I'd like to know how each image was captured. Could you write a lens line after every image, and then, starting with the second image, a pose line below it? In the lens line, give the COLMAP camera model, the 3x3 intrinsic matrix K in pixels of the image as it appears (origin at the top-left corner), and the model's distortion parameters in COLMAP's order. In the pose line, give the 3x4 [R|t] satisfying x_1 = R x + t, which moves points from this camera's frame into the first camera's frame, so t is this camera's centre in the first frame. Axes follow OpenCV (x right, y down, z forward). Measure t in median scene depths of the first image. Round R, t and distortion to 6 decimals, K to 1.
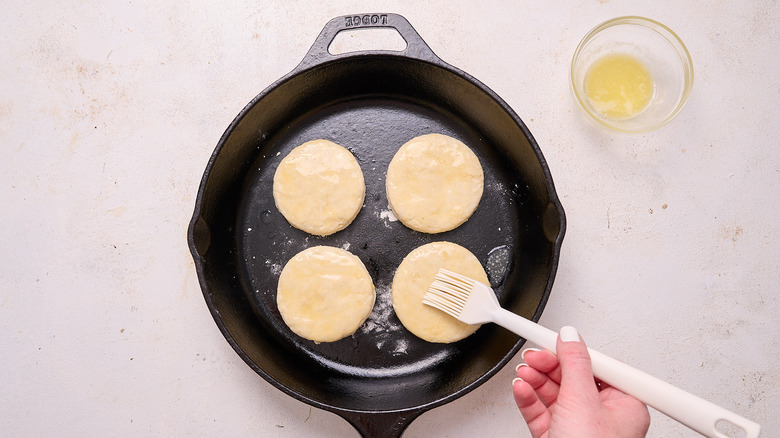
lens RADIAL K [[336.1, 0, 423.2], [0, 336.1, 259.0], [0, 0, 1]] dist [0.003916, -0.001758]
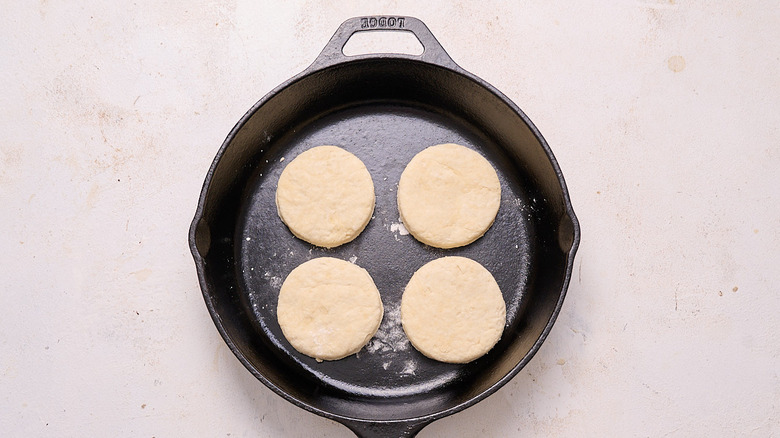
lens RADIAL K [[353.5, 0, 421.2], [0, 353.5, 240.2], [0, 0, 1]] dist [0.006753, -0.002167]
pose [[0.999203, 0.024956, 0.031147, -0.071834], [-0.024900, 0.999688, -0.002181, -0.095104], [-0.031192, 0.001403, 0.999512, 0.008730]]
